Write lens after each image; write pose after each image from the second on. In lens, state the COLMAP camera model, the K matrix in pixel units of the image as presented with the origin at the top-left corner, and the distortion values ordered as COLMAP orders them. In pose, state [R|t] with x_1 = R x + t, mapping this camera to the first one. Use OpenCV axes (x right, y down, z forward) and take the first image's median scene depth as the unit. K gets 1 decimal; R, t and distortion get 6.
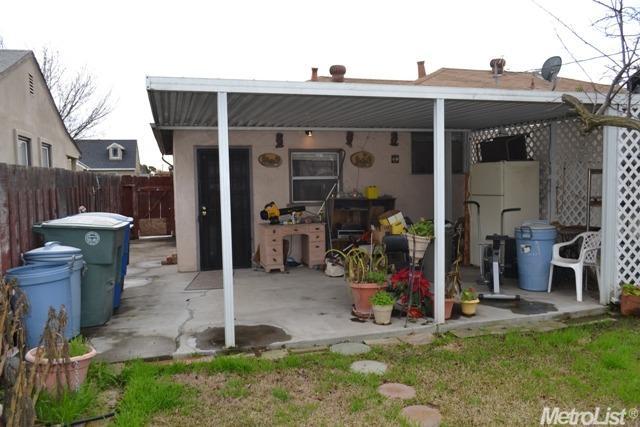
lens RADIAL K [[507.8, 0, 319.7], [0, 507.8, 211.4], [0, 0, 1]] dist [-0.015785, 0.009534]
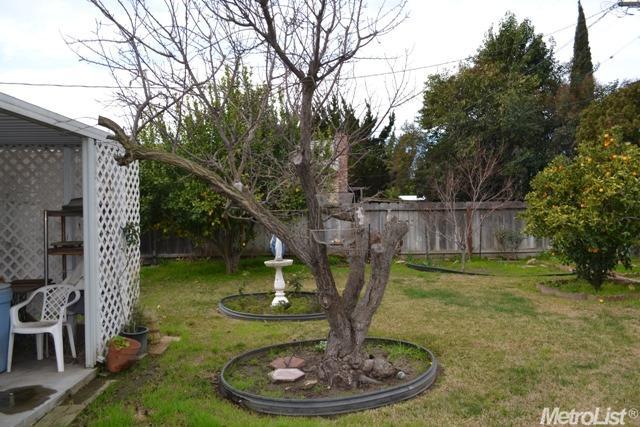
lens RADIAL K [[507.8, 0, 316.7], [0, 507.8, 215.8], [0, 0, 1]] dist [-0.015785, 0.009534]
pose [[0.317676, 0.009458, 0.948152, -0.129677], [0.069875, 0.996998, -0.033357, -0.016599], [-0.945621, 0.076849, 0.316061, 0.332290]]
